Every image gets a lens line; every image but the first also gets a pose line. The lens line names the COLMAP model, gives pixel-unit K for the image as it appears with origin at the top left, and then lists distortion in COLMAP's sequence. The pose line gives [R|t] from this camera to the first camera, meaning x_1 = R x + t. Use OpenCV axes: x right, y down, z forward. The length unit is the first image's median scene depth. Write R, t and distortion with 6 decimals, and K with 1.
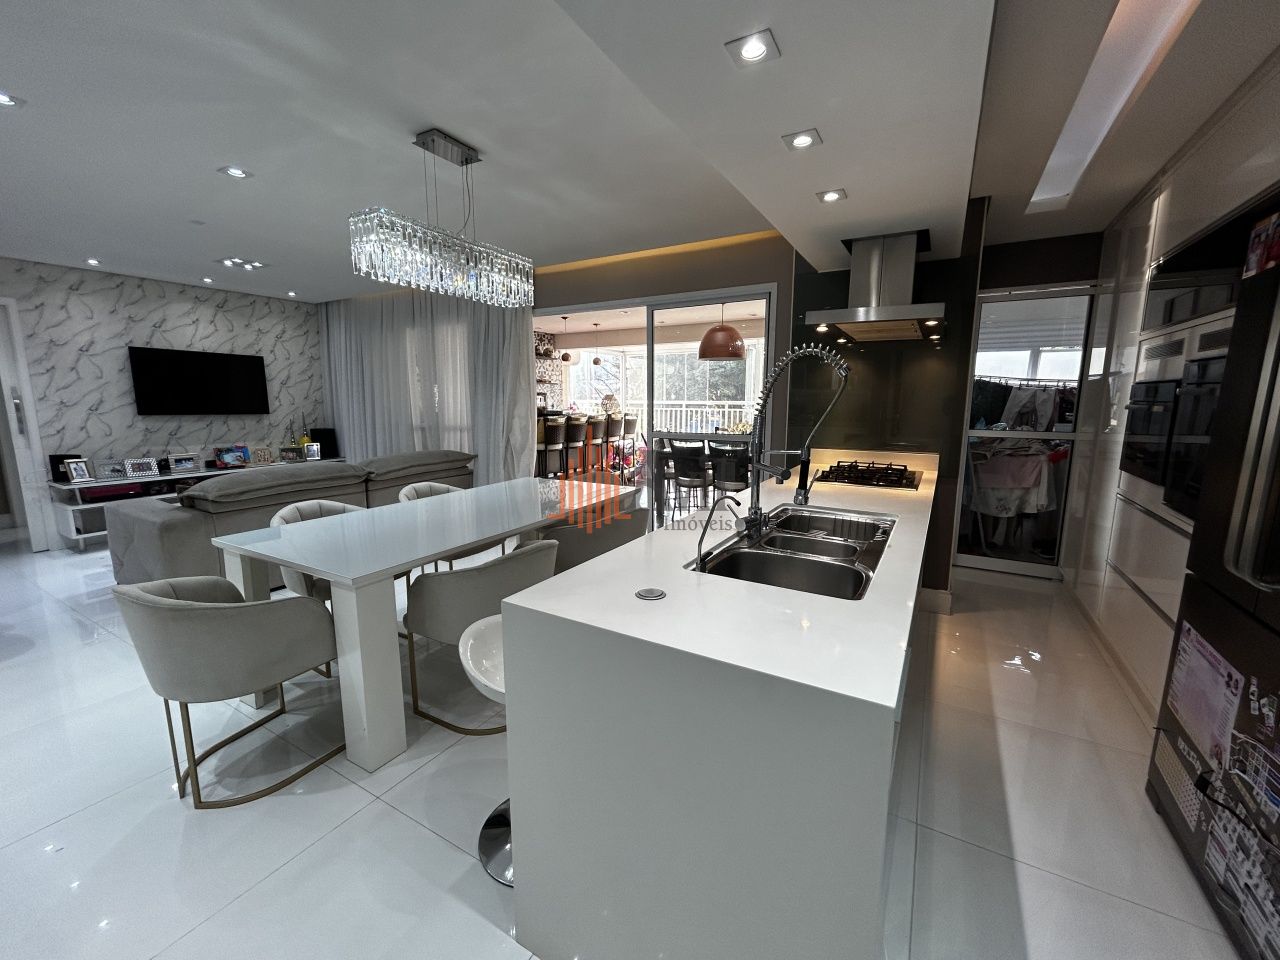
lens RADIAL K [[516.0, 0, 640.7], [0, 516.0, 479.1], [0, 0, 1]] dist [-0.004520, 0.000834]
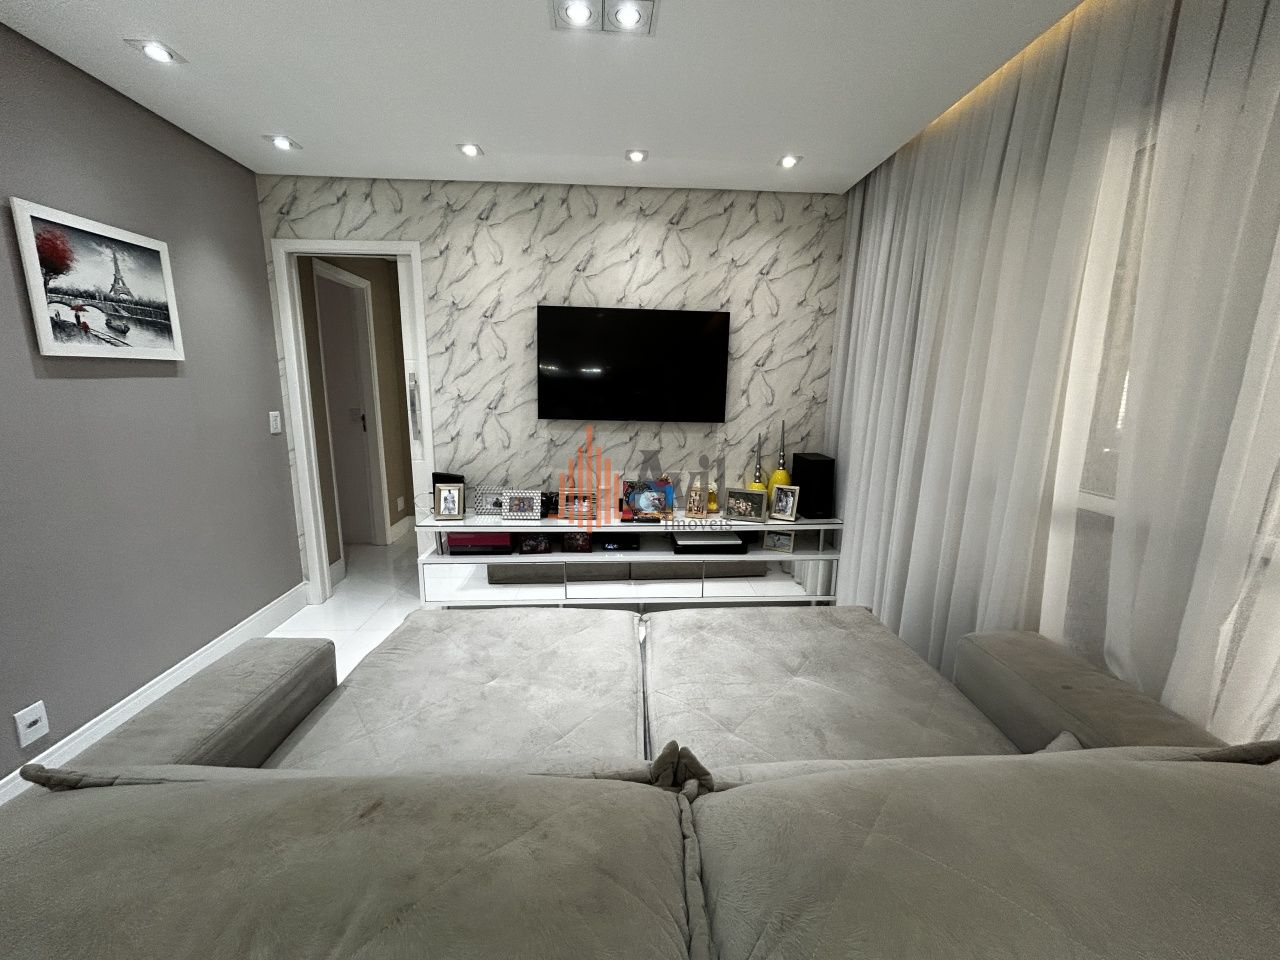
lens RADIAL K [[516.0, 0, 642.0], [0, 516.0, 484.9], [0, 0, 1]] dist [-0.004520, 0.000834]
pose [[0.555657, 0.163955, -0.815085, -0.358653], [-0.139480, 0.984852, 0.103017, -0.117234], [0.819628, 0.056445, 0.570108, 0.696207]]
